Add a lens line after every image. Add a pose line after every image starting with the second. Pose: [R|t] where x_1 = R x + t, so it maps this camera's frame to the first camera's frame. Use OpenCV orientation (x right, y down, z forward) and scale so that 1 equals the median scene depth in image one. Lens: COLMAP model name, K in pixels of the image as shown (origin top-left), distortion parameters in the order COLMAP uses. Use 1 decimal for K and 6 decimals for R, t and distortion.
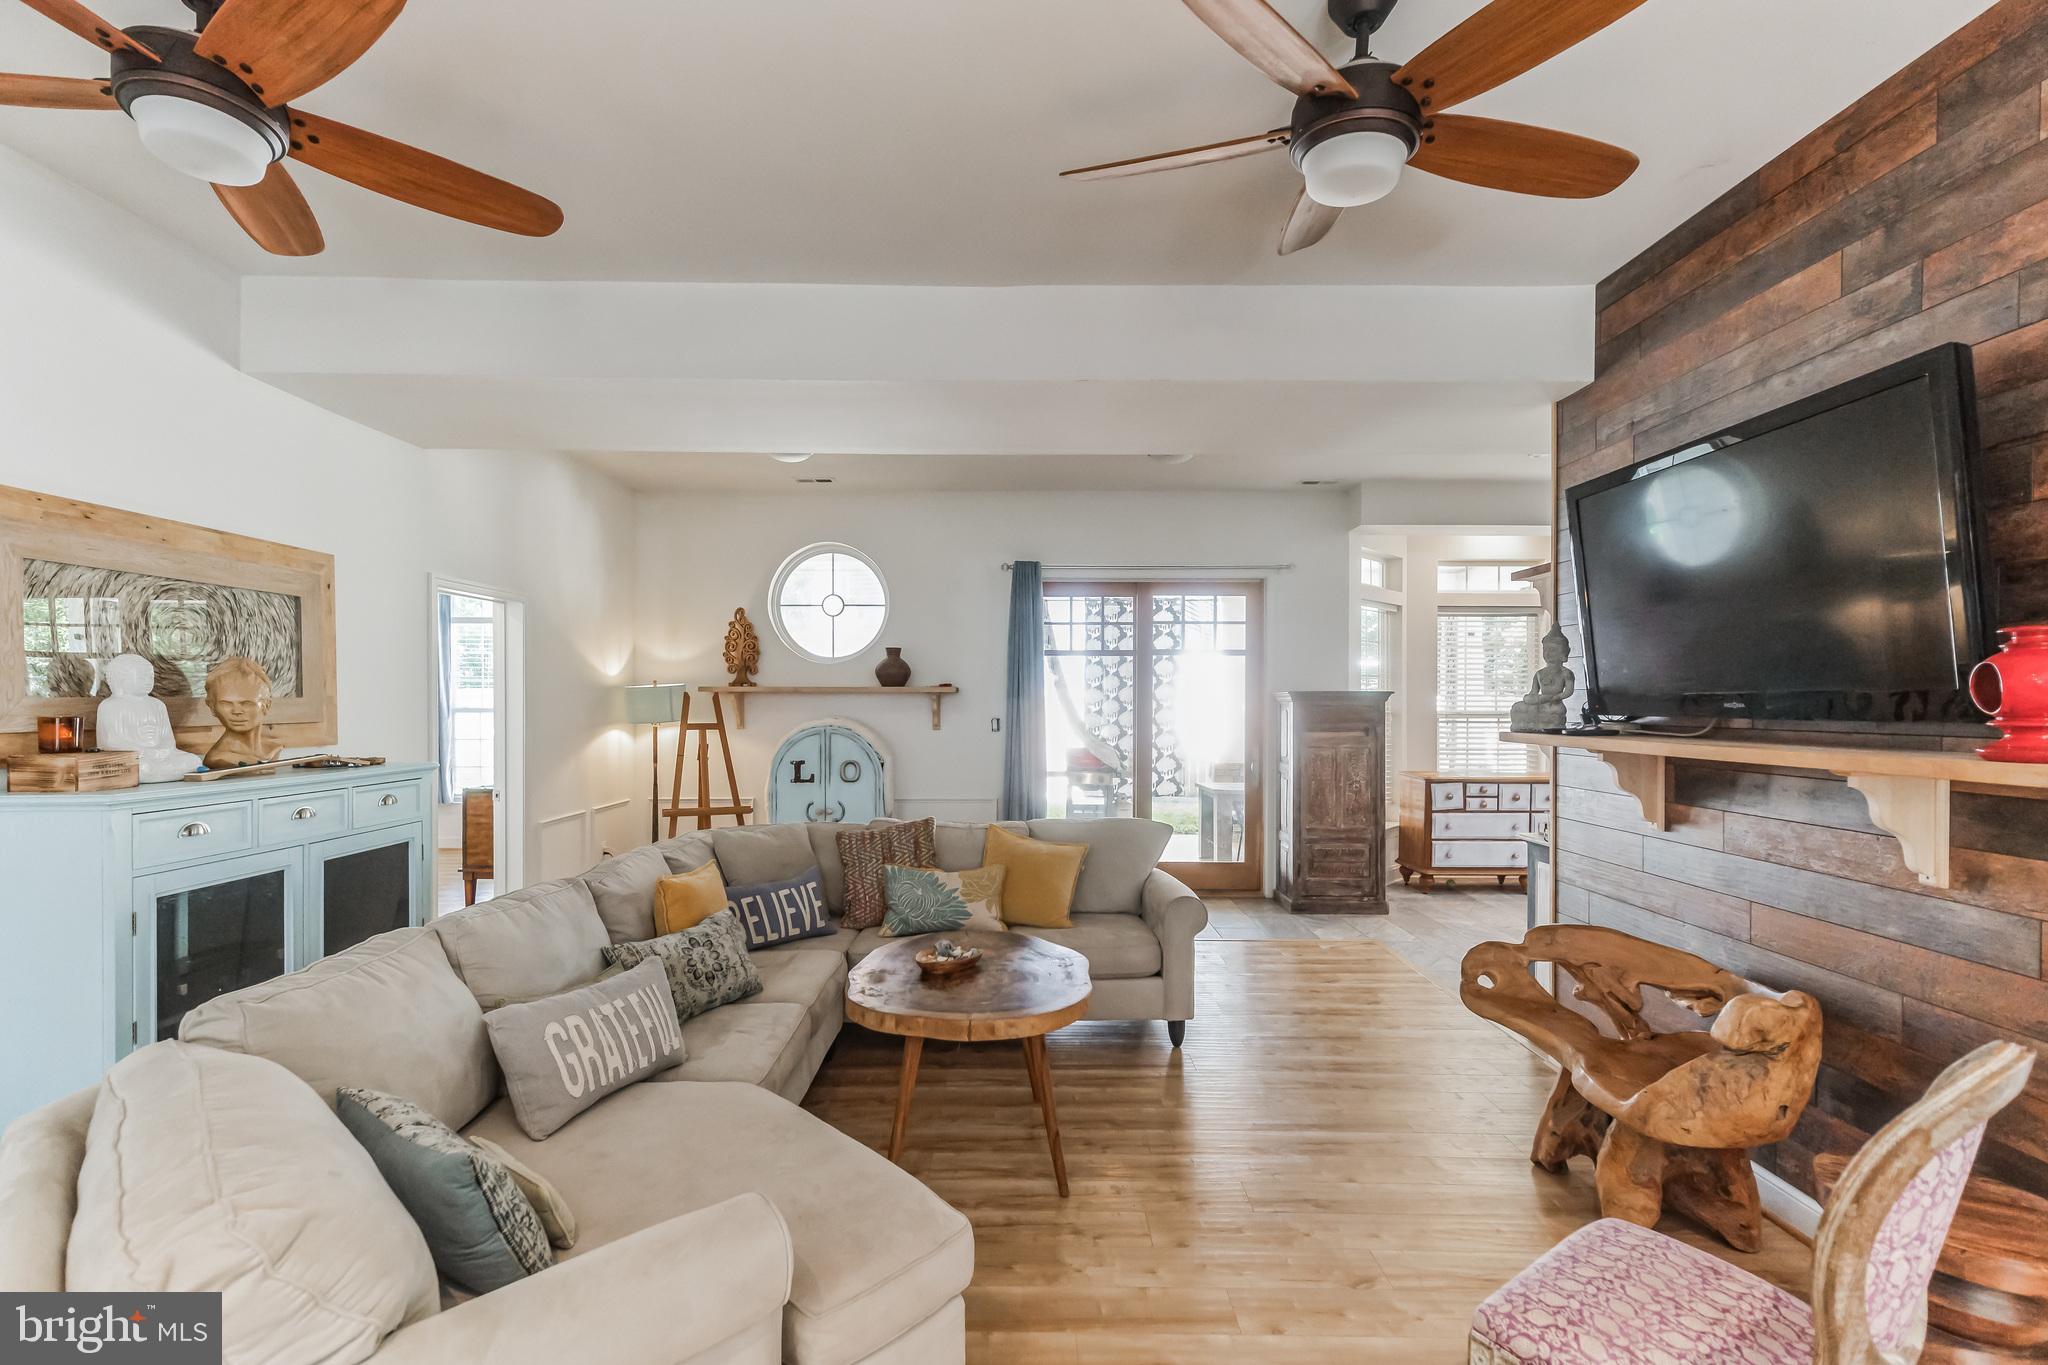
lens RADIAL K [[905.4, 0, 1018.2], [0, 905.4, 708.5], [0, 0, 1]] dist [0.011436, 0.000144]
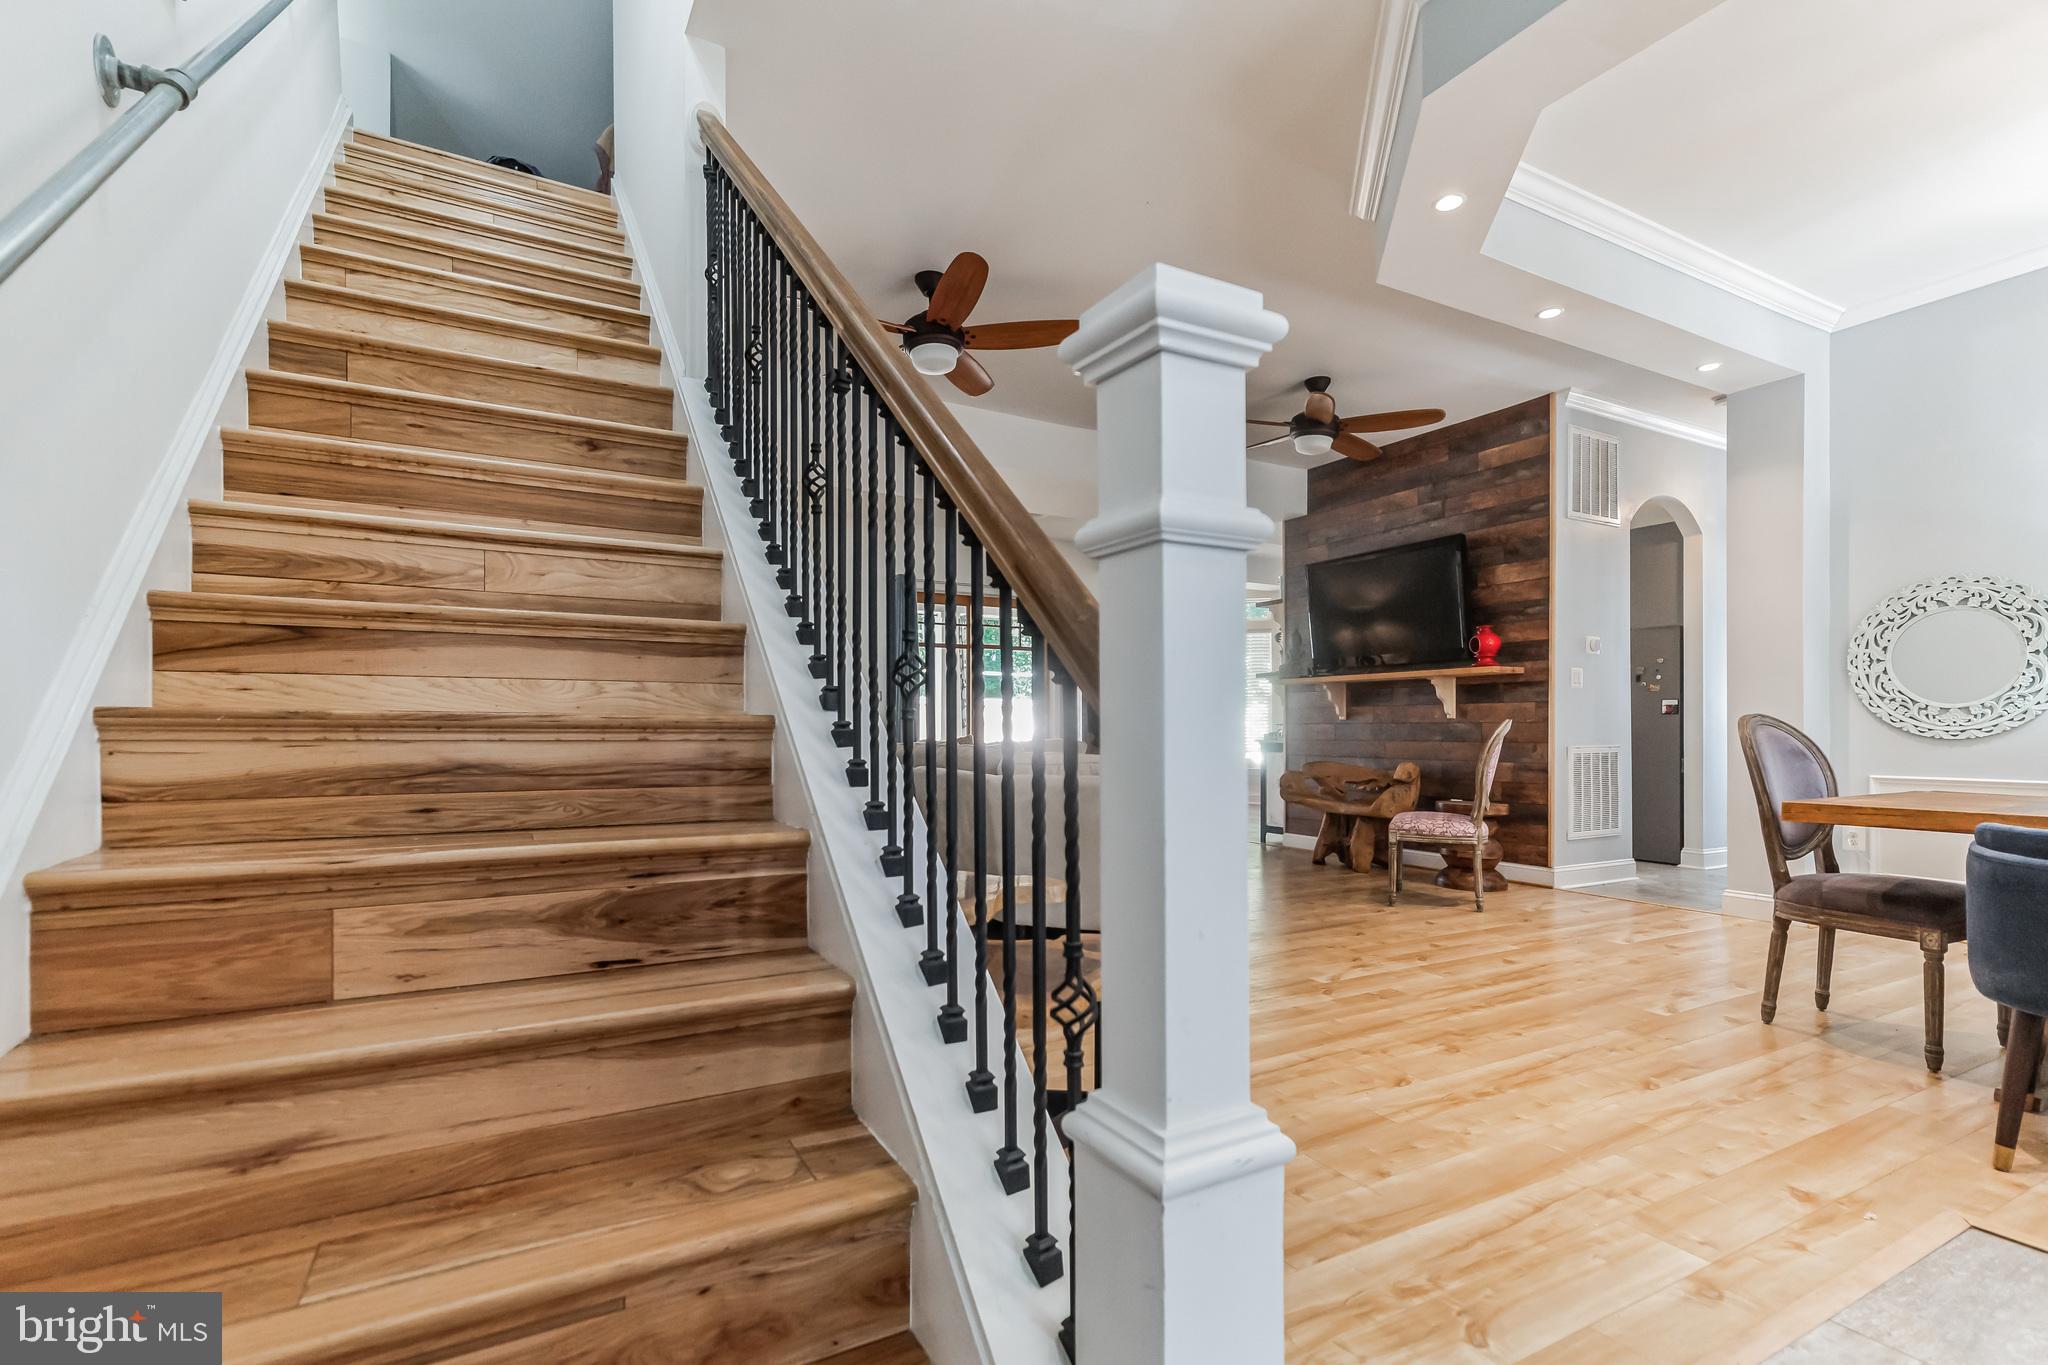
lens RADIAL K [[929.3, 0, 1002.5], [0, 929.3, 728.8], [0, 0, 1]] dist [0.003929, 0.000917]
pose [[0.878180, -0.000411, 0.478330, -0.565154], [0.004020, 0.999971, -0.006520, 0.082942], [-0.478313, 0.007648, 0.878156, -0.307275]]
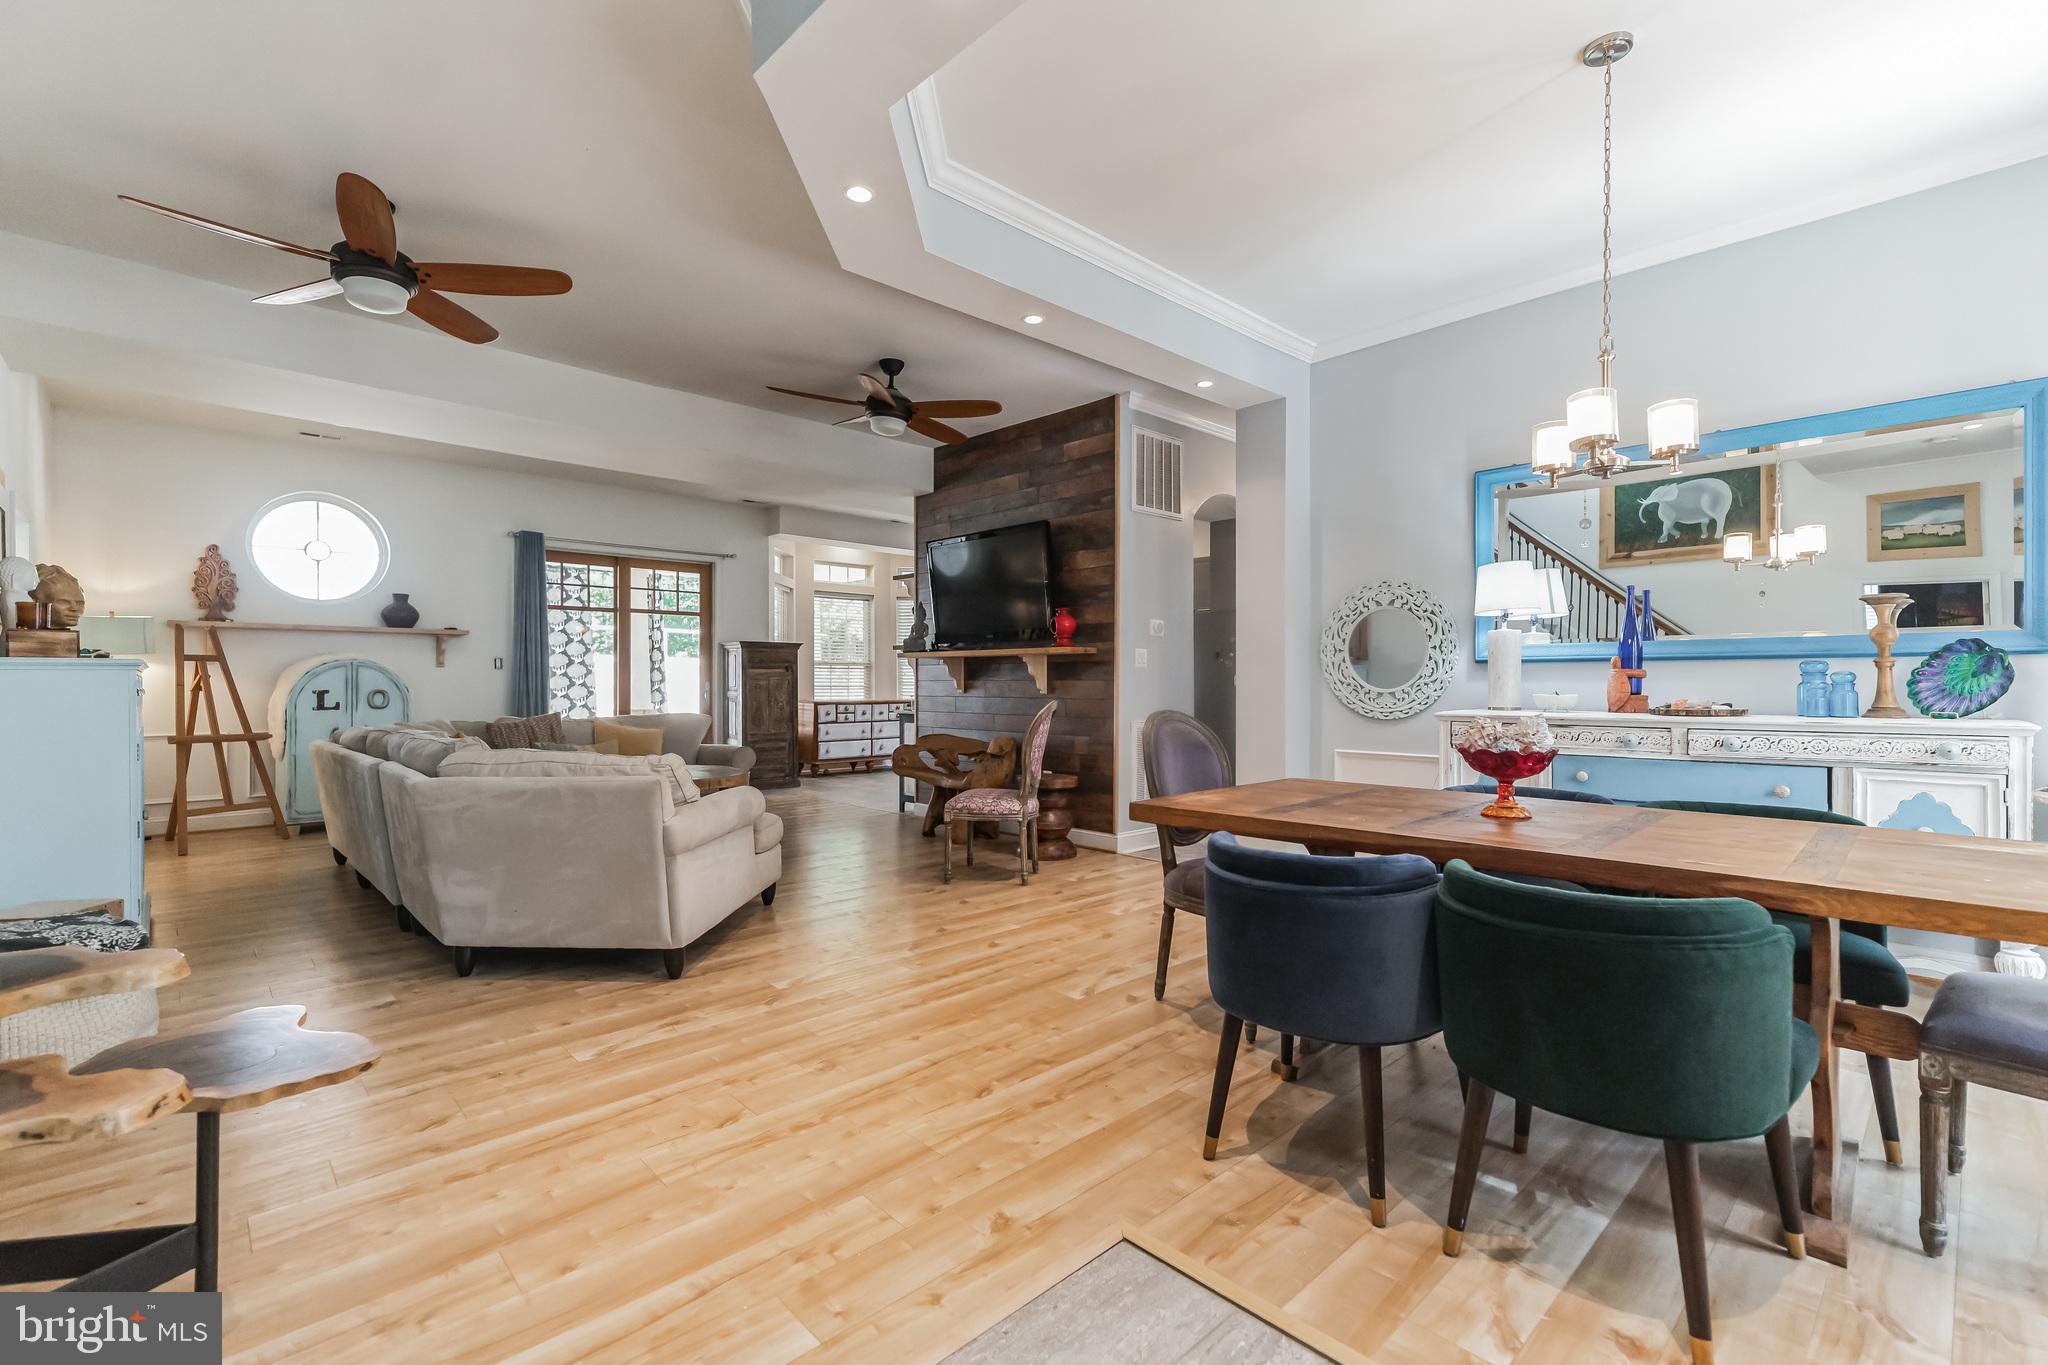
lens RADIAL K [[897.1, 0, 1029.0], [0, 897.1, 685.8], [0, 0, 1]] dist [0.008325, 0.000400]
pose [[0.720858, -0.005291, 0.693063, -0.380782], [0.006804, 0.999977, 0.000557, 0.056969], [-0.693050, 0.004315, 0.720877, -0.385986]]
